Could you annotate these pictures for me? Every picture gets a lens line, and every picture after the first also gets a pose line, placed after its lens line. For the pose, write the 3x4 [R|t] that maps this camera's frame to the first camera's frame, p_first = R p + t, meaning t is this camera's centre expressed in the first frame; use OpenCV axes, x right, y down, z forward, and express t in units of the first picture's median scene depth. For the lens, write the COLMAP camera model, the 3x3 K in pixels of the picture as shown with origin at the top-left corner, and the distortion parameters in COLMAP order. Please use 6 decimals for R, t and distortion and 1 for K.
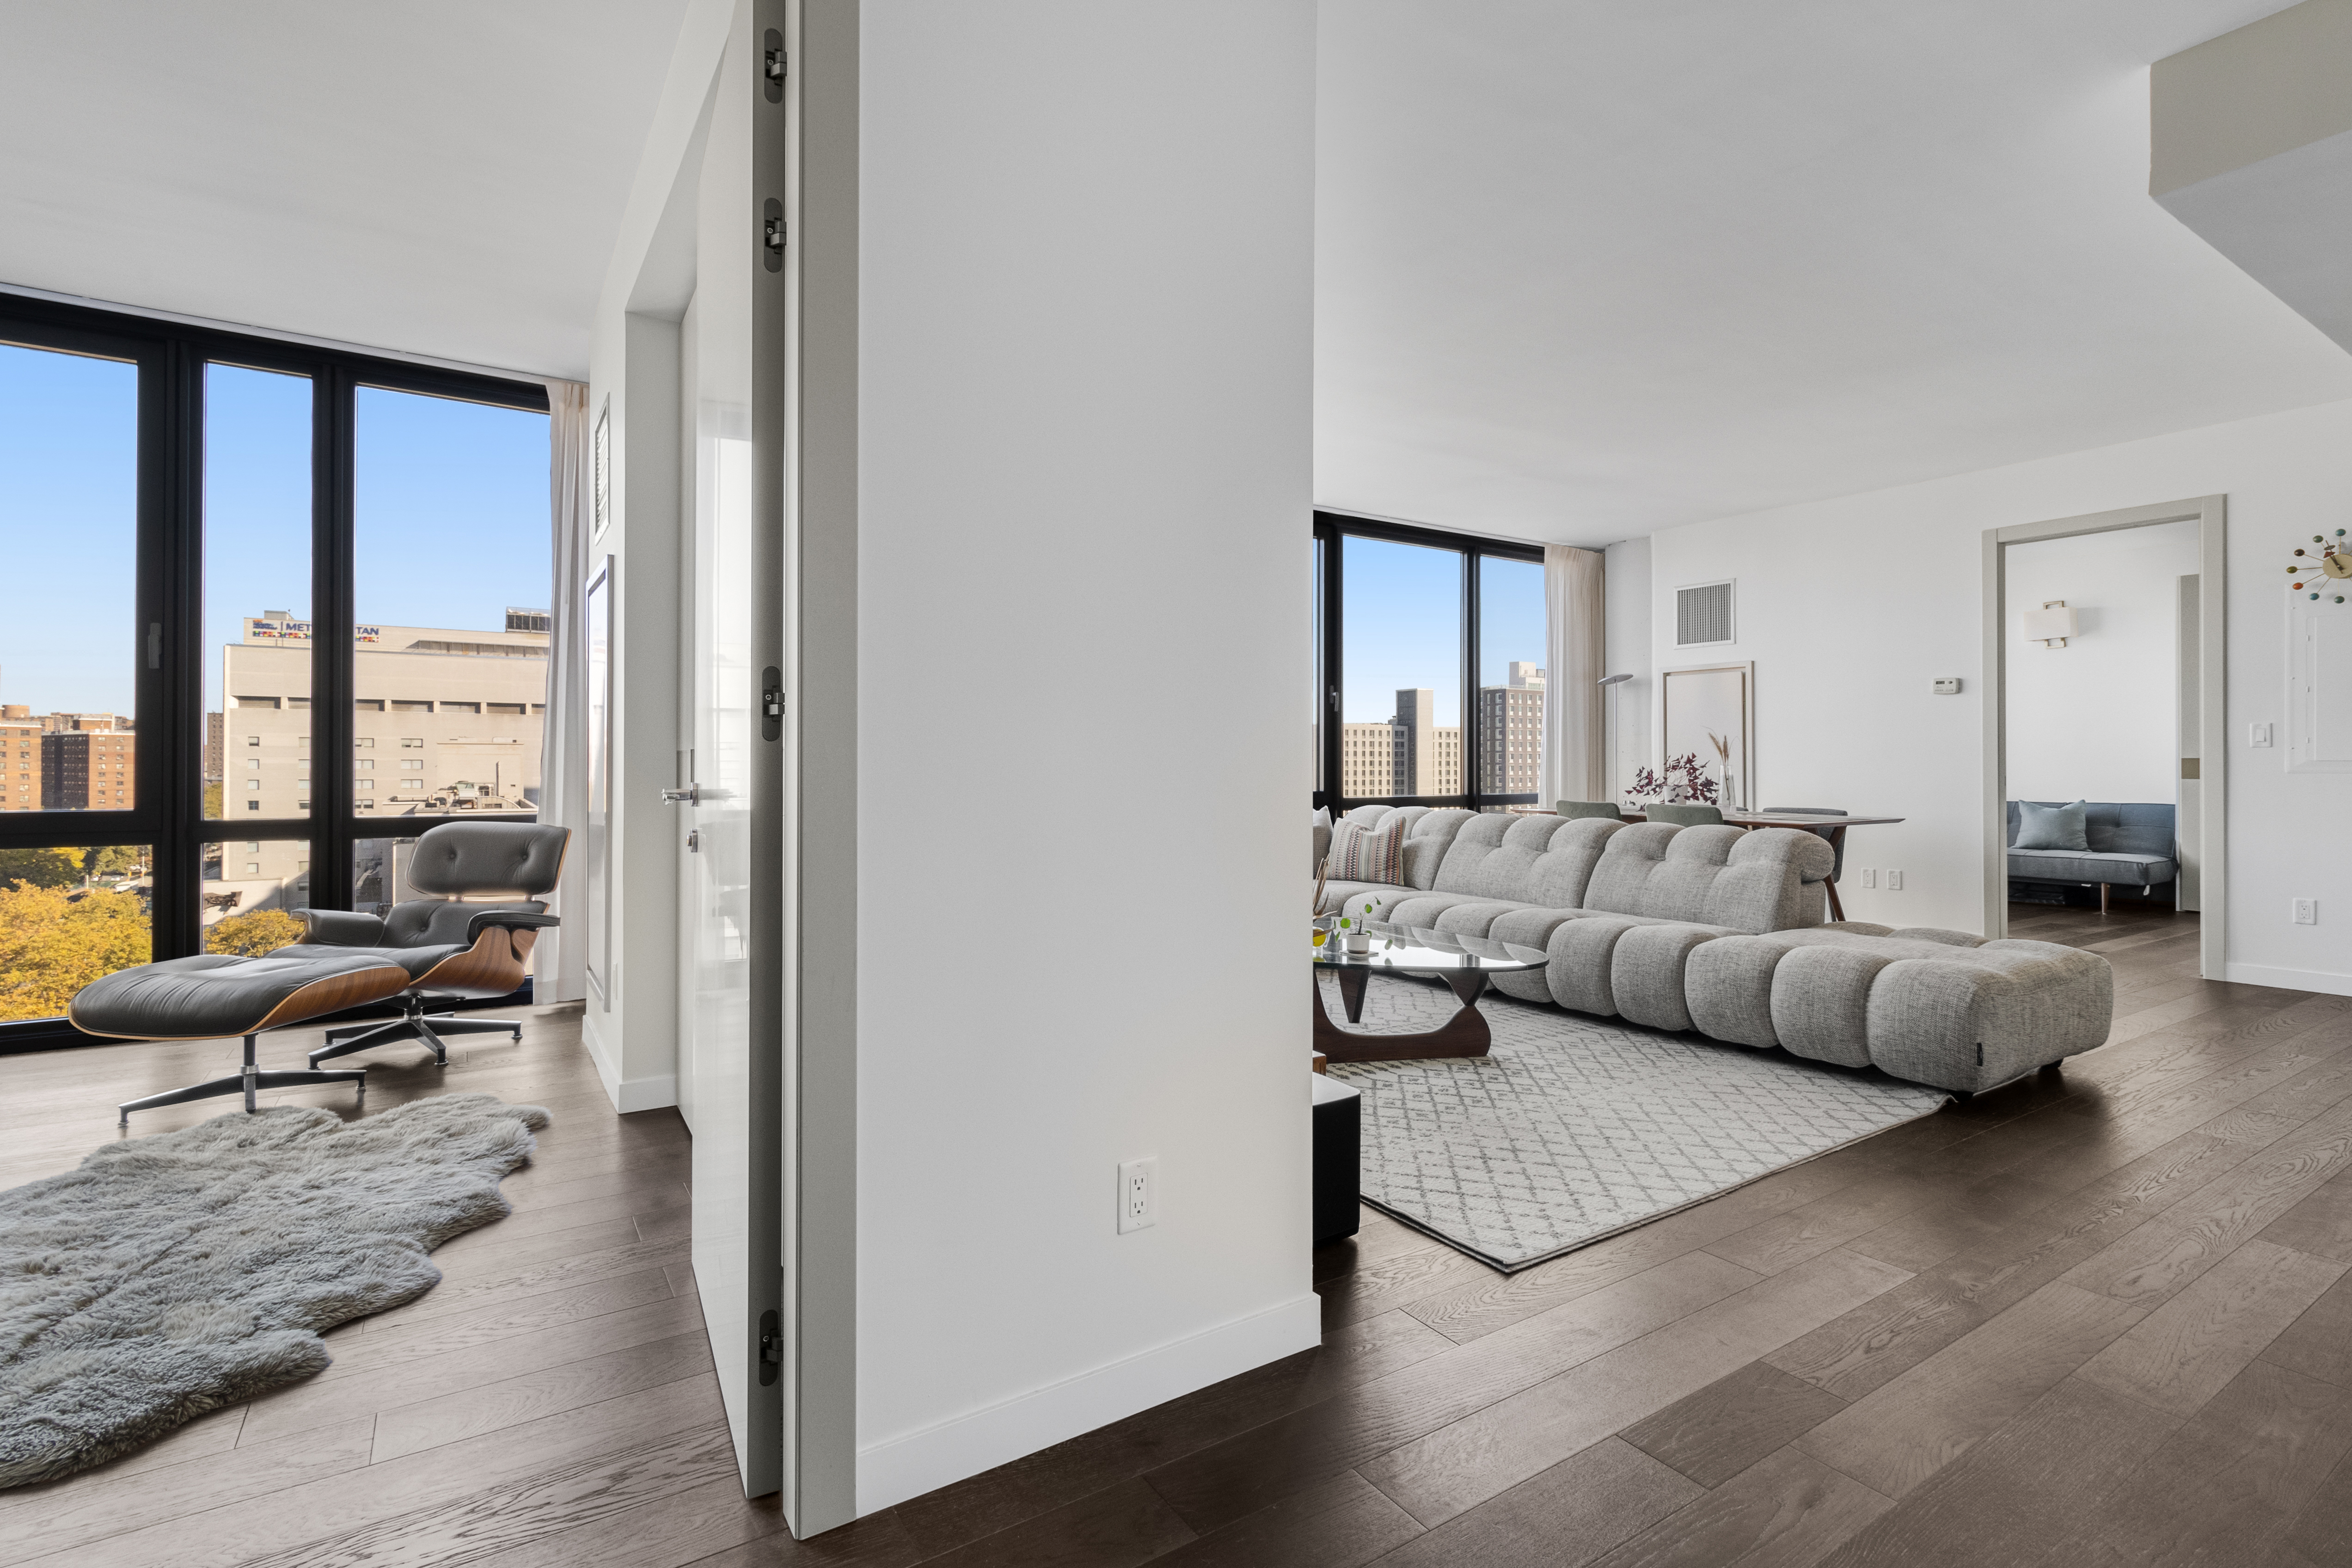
lens RADIAL K [[1092.0, 0, 1181.8], [0, 1092.0, 745.3], [0, 0, 1]] dist [0.000152, 0.000319]
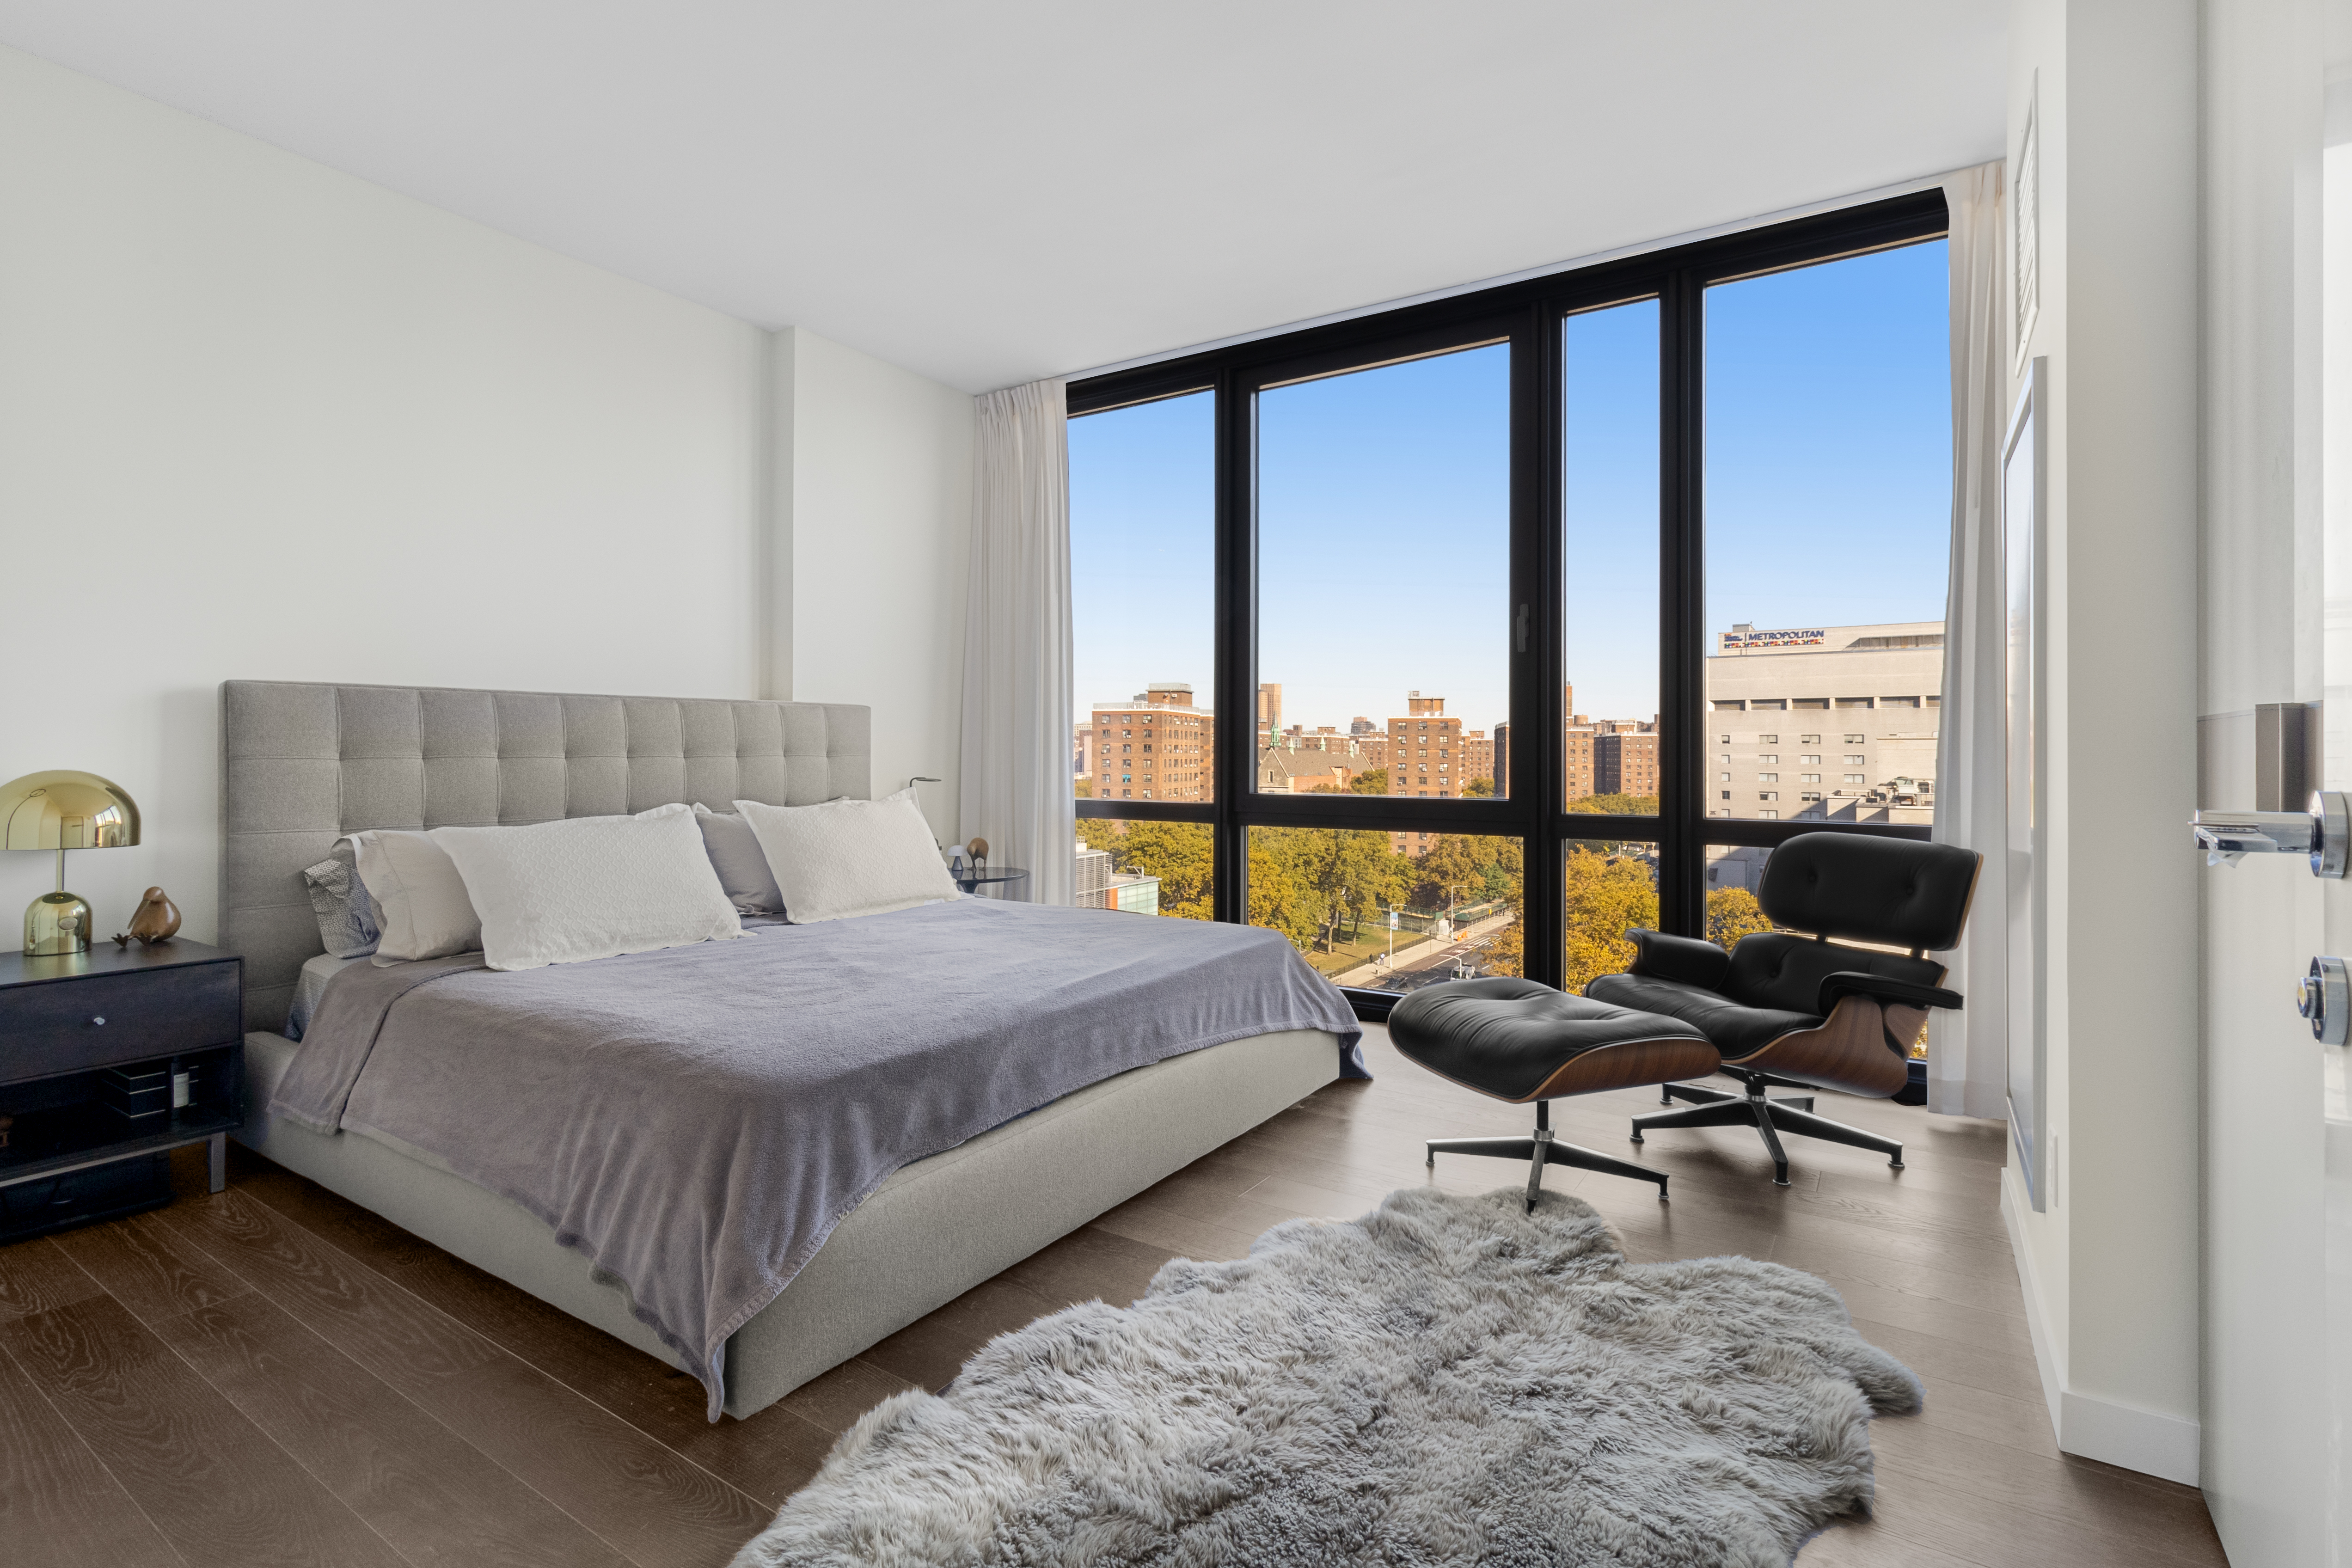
lens RADIAL K [[1107.7, 0, 1222.5], [0, 1107.7, 751.8], [0, 0, 1]] dist [0.000155, 0.000038]
pose [[0.421497, -0.002995, -0.906825, -0.162960], [0.011681, 0.999930, 0.002127, 0.010955], [0.906754, -0.011490, 0.421503, 0.330906]]
